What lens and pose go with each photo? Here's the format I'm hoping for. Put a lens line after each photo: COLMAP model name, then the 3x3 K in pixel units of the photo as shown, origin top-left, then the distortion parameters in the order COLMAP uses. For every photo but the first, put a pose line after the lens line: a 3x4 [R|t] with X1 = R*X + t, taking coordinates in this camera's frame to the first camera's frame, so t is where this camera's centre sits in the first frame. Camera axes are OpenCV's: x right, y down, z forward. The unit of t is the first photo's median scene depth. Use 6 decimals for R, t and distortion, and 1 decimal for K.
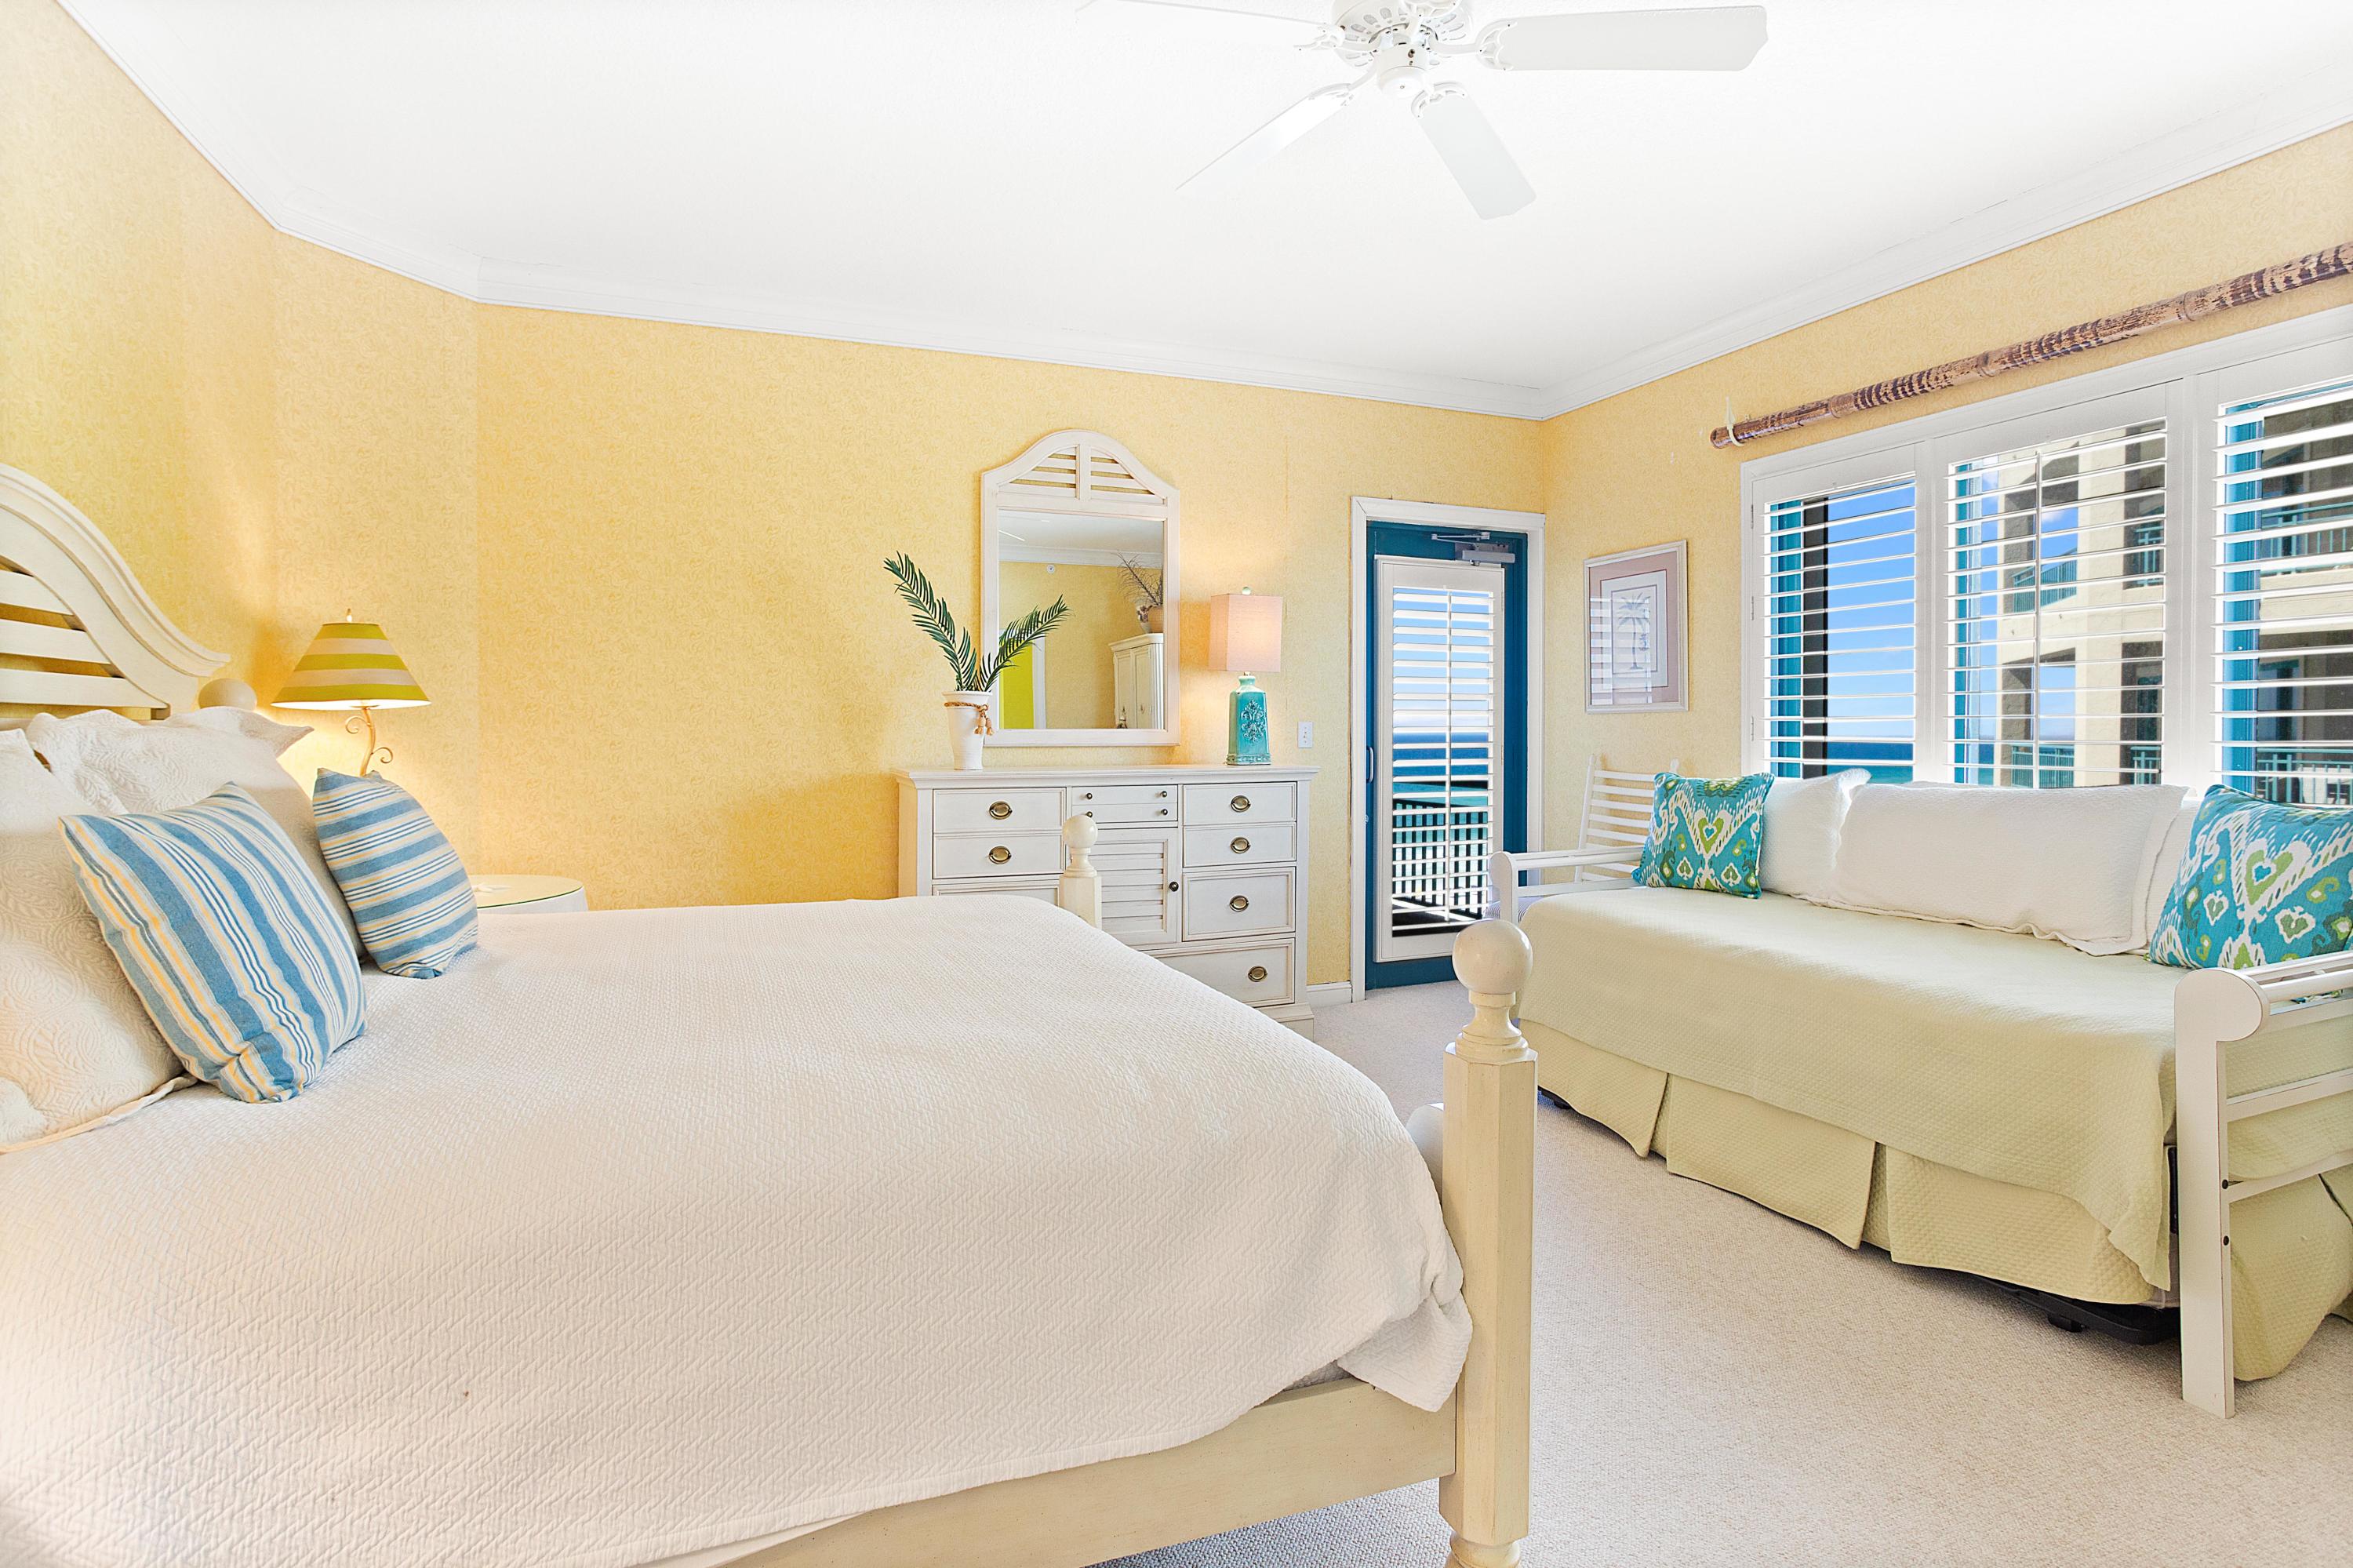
lens RADIAL K [[1180.7, 0, 1175.1], [0, 1180.7, 735.4], [0, 0, 1]] dist [-0.044978, 0.029998]
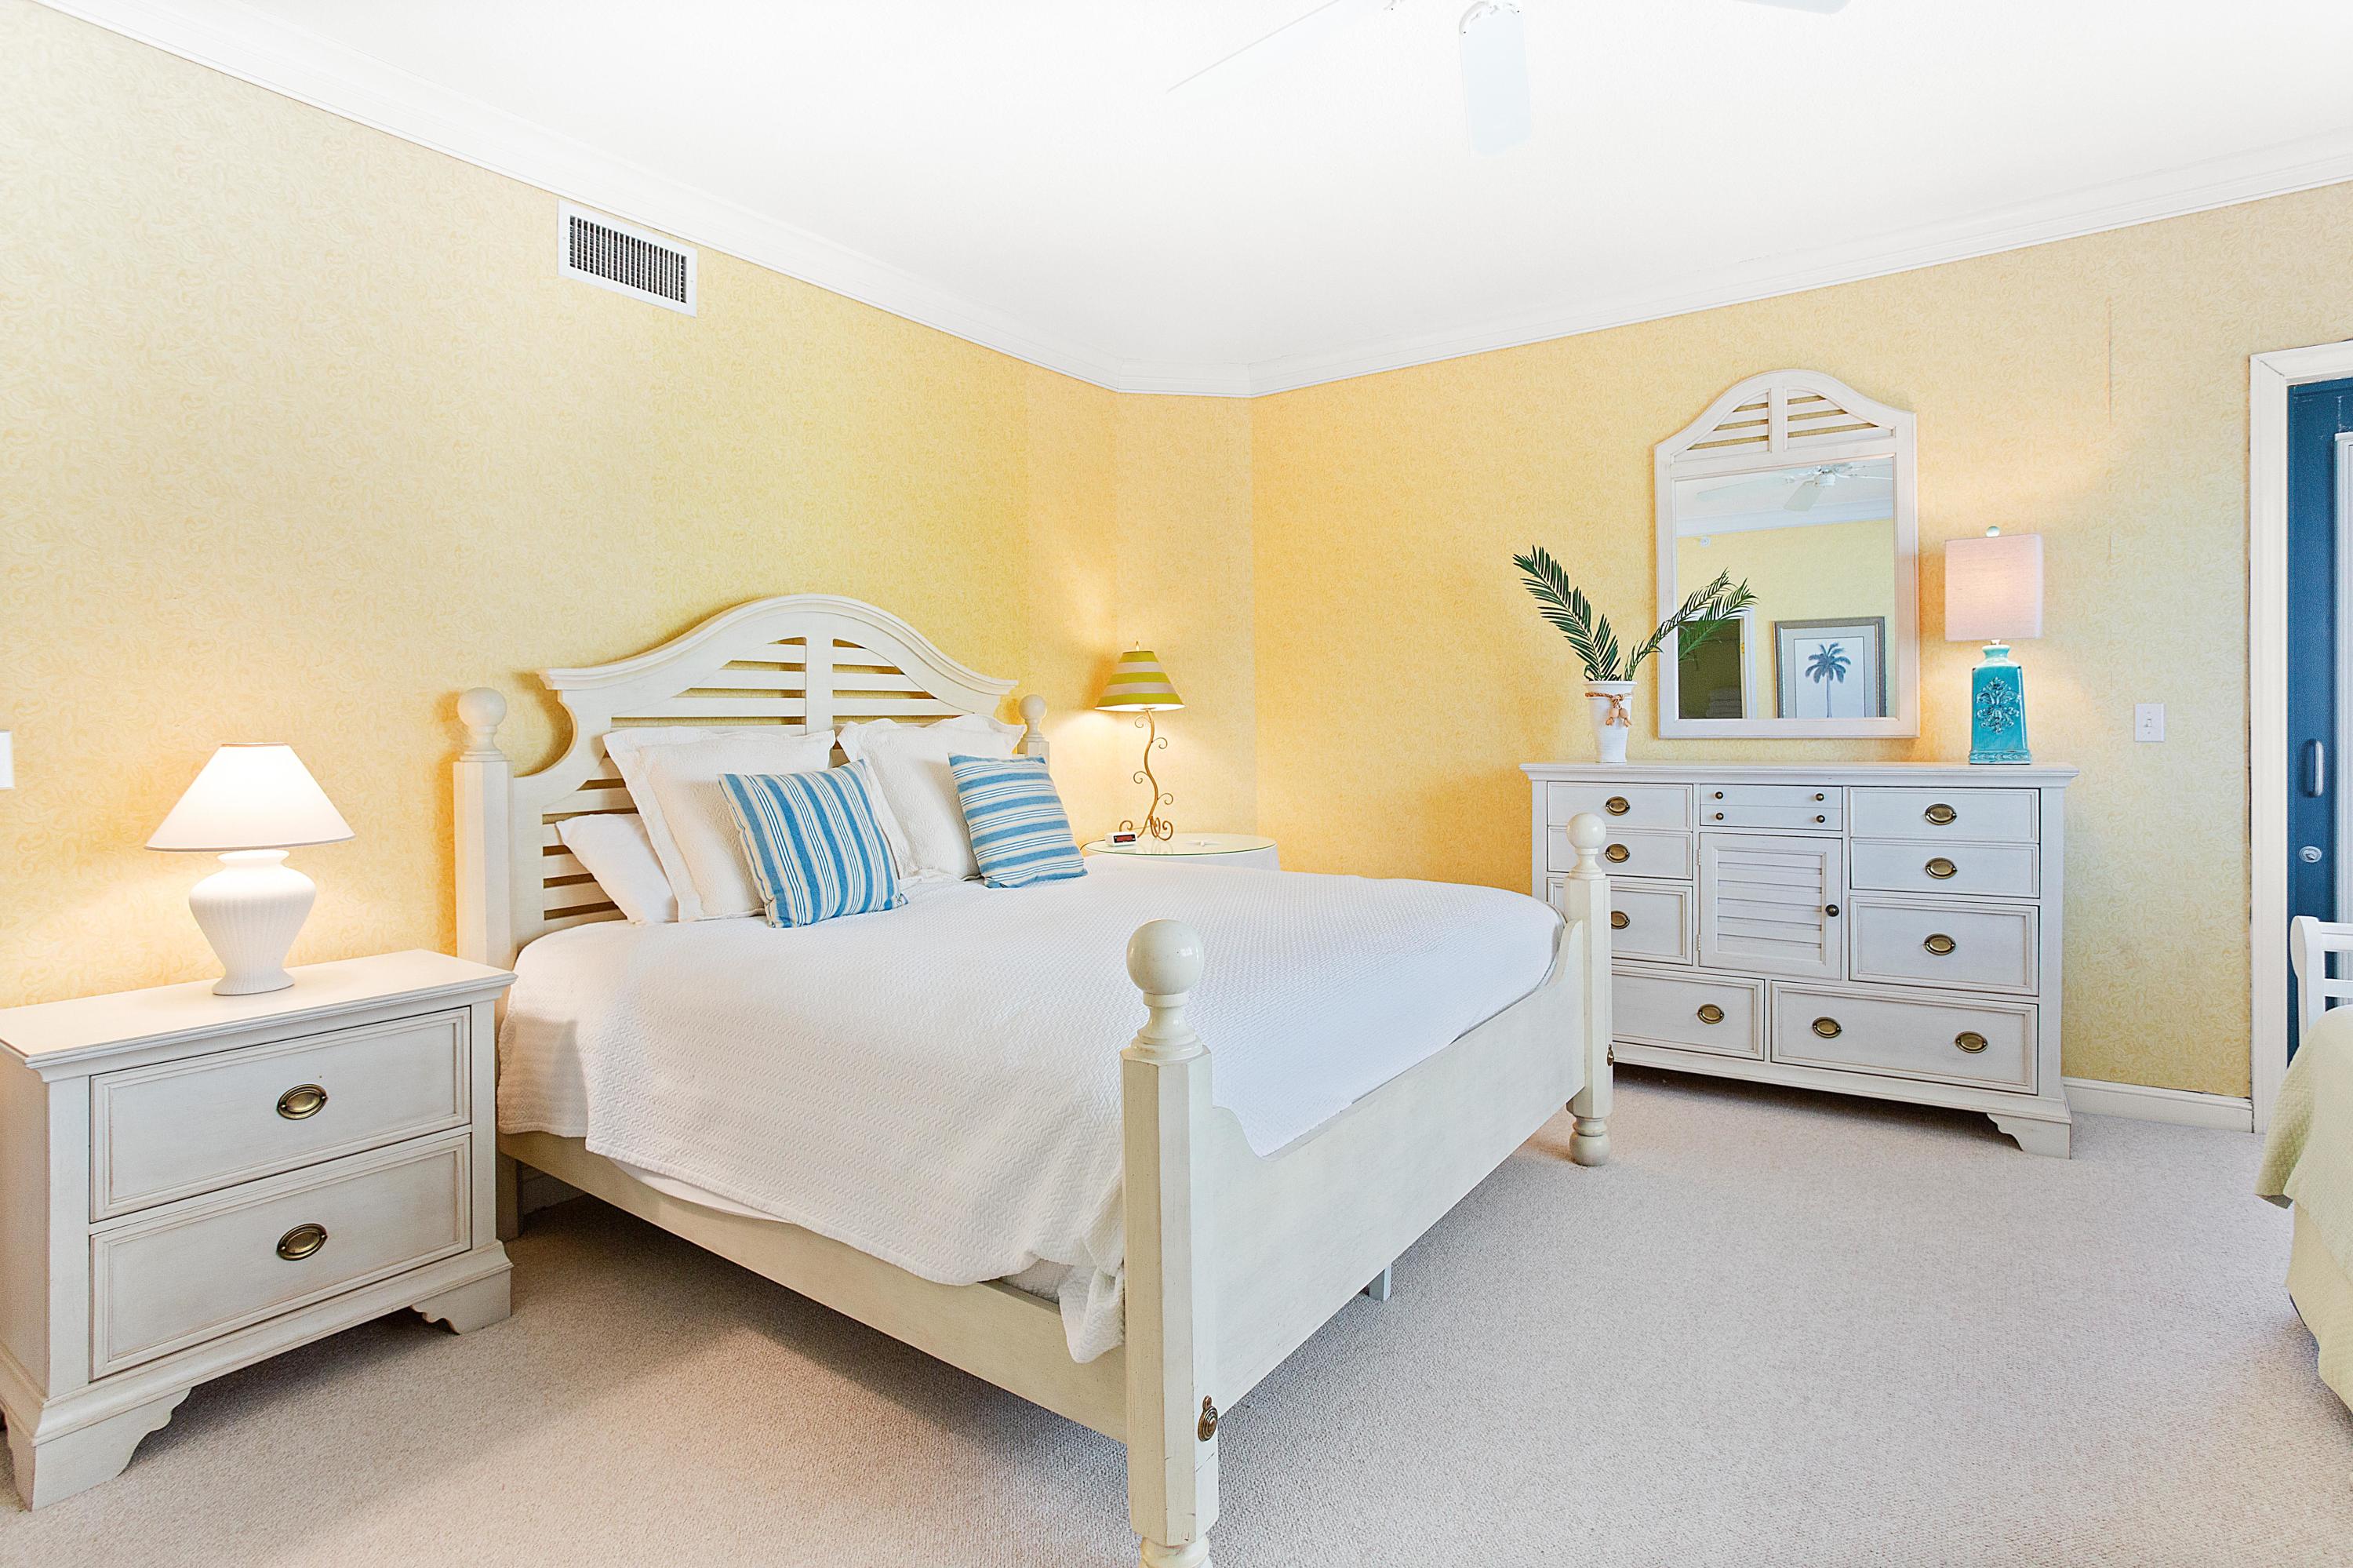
lens RADIAL K [[1180.7, 0, 1175.1], [0, 1180.7, 735.4], [0, 0, 1]] dist [-0.044978, 0.029998]
pose [[0.555640, 0.002650, -0.831419, 0.417671], [0.005960, 0.999957, 0.007170, -0.001888], [0.831402, -0.008939, 0.555600, 0.172459]]
